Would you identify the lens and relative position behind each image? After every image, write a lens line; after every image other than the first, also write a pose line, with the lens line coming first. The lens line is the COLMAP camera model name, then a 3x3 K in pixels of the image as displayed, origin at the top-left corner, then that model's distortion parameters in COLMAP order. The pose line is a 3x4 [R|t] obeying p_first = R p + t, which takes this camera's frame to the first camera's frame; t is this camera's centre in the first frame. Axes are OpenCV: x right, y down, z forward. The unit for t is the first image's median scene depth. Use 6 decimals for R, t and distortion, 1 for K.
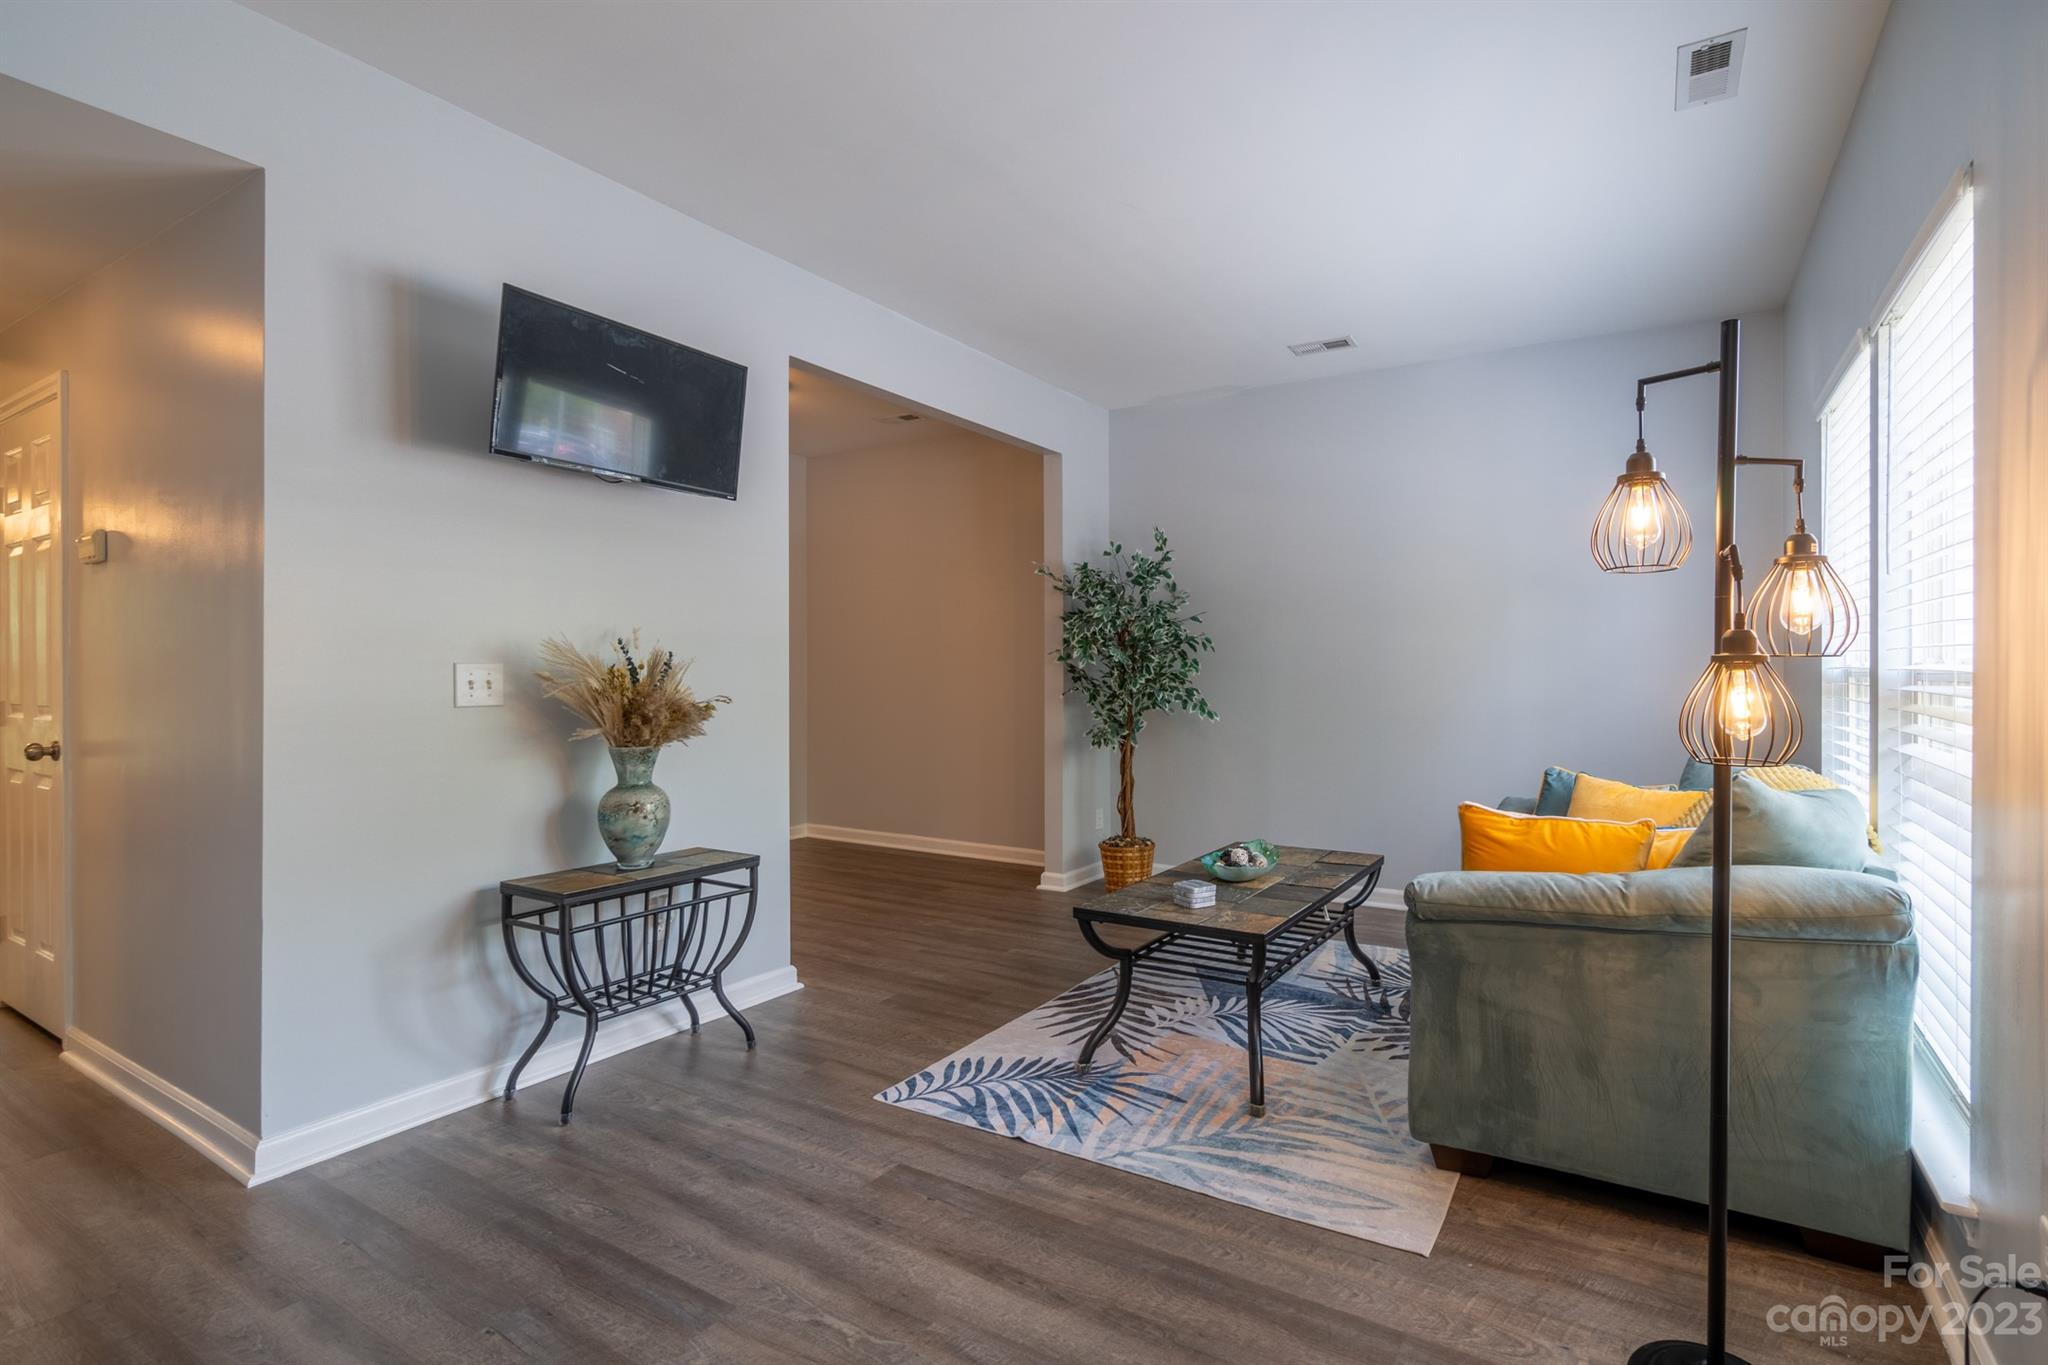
lens RADIAL K [[890.6, 0, 1032.4], [0, 890.6, 676.6], [0, 0, 1]] dist [0.000000, 0.000020]
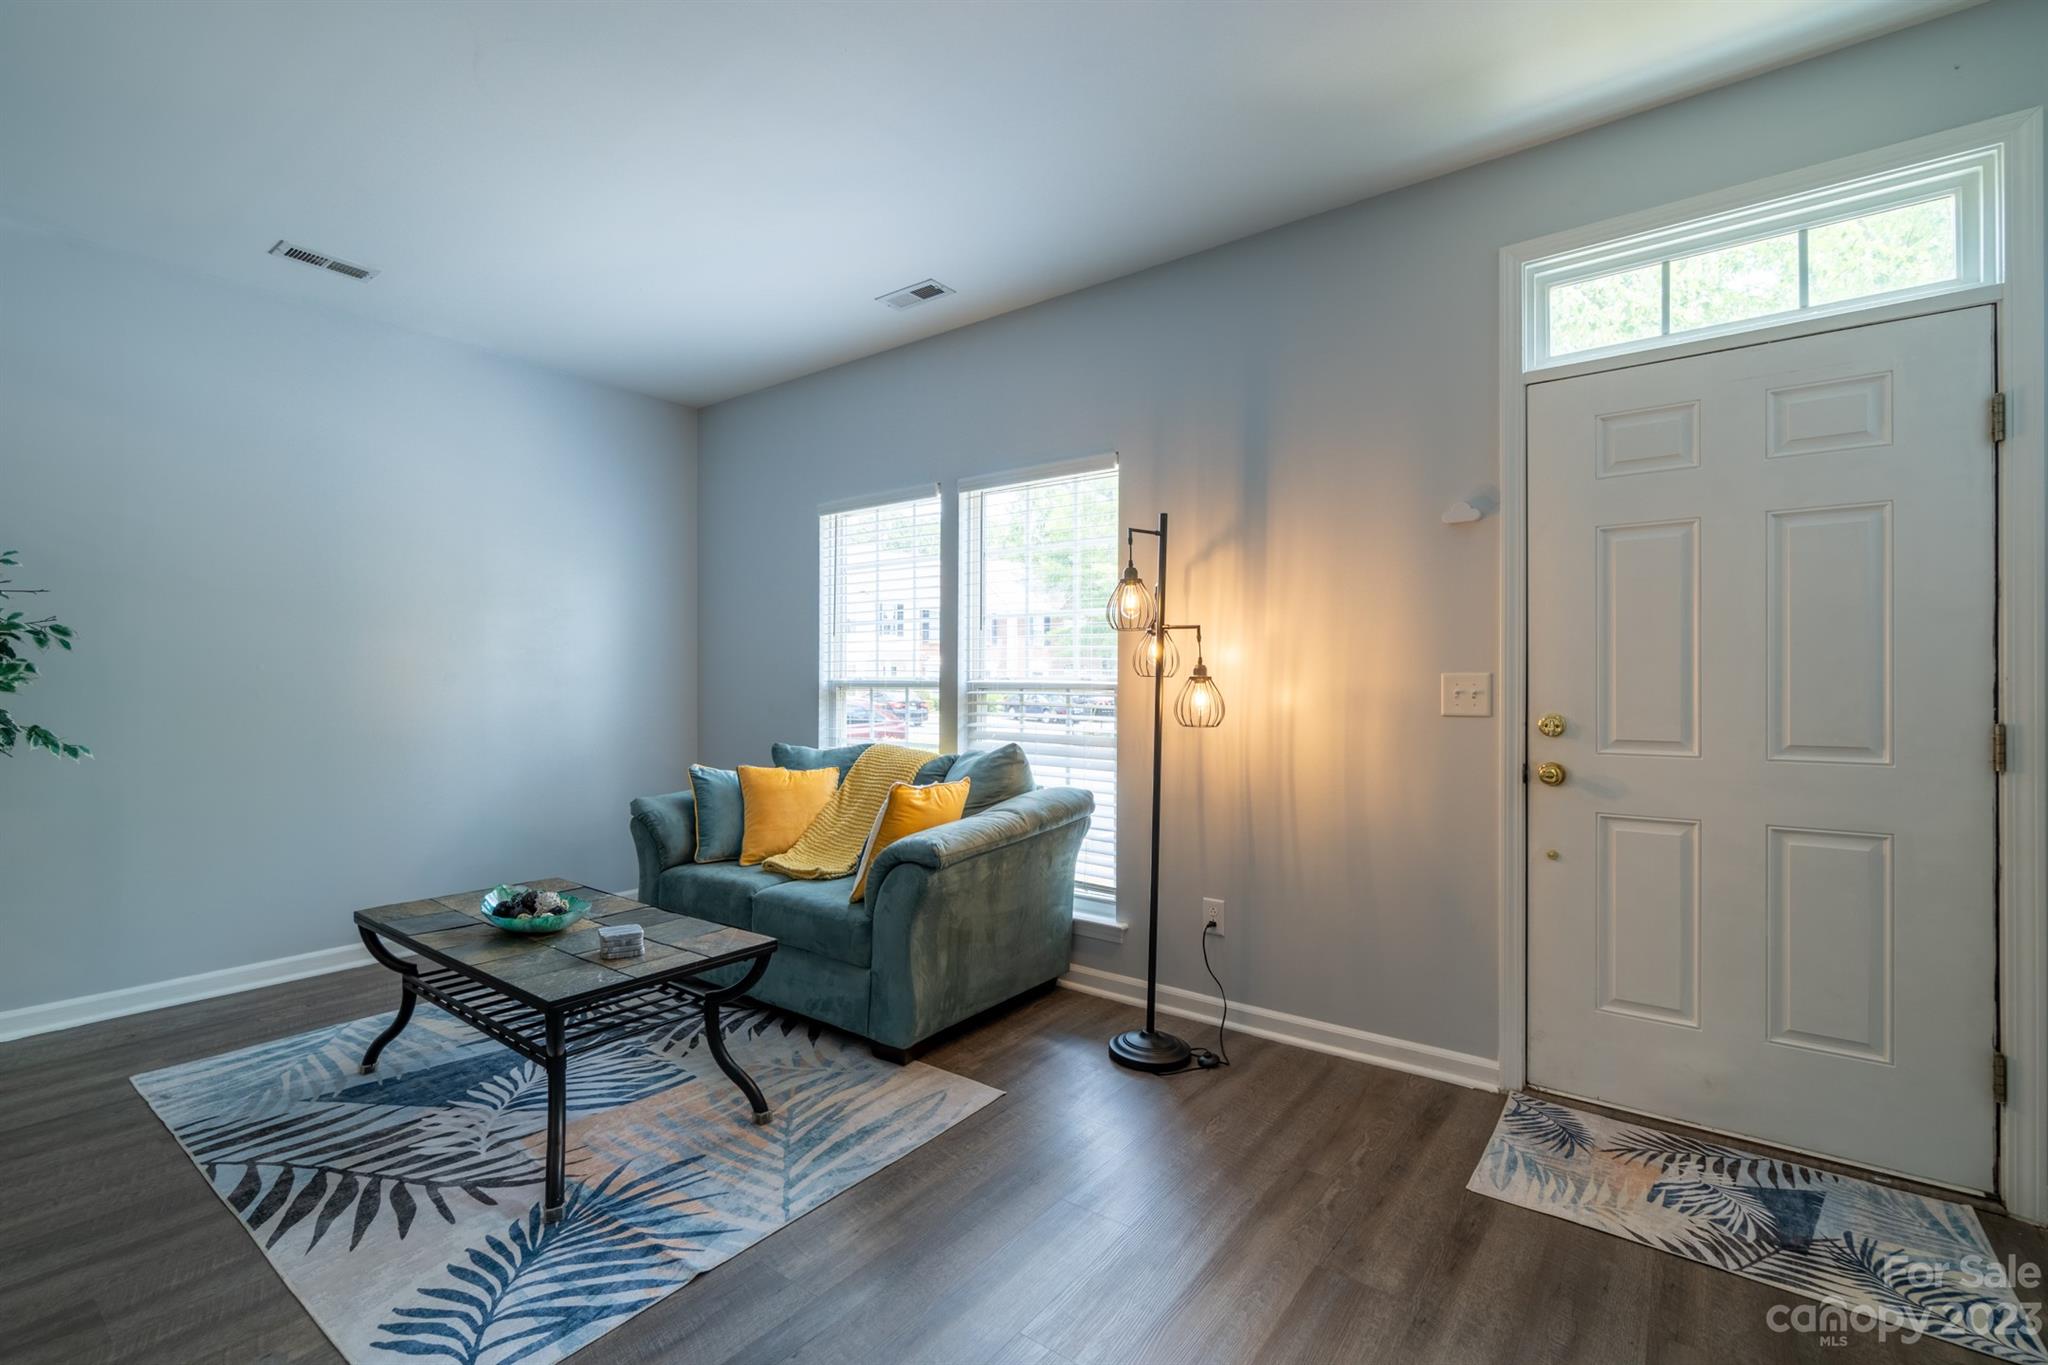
lens RADIAL K [[890.6, 0, 1032.4], [0, 890.6, 676.6], [0, 0, 1]] dist [0.000000, 0.000020]
pose [[0.129119, 0.010573, 0.991573, -0.669045], [0.001795, 0.999939, -0.010896, 0.000411], [-0.991627, 0.003186, 0.129093, 0.533162]]
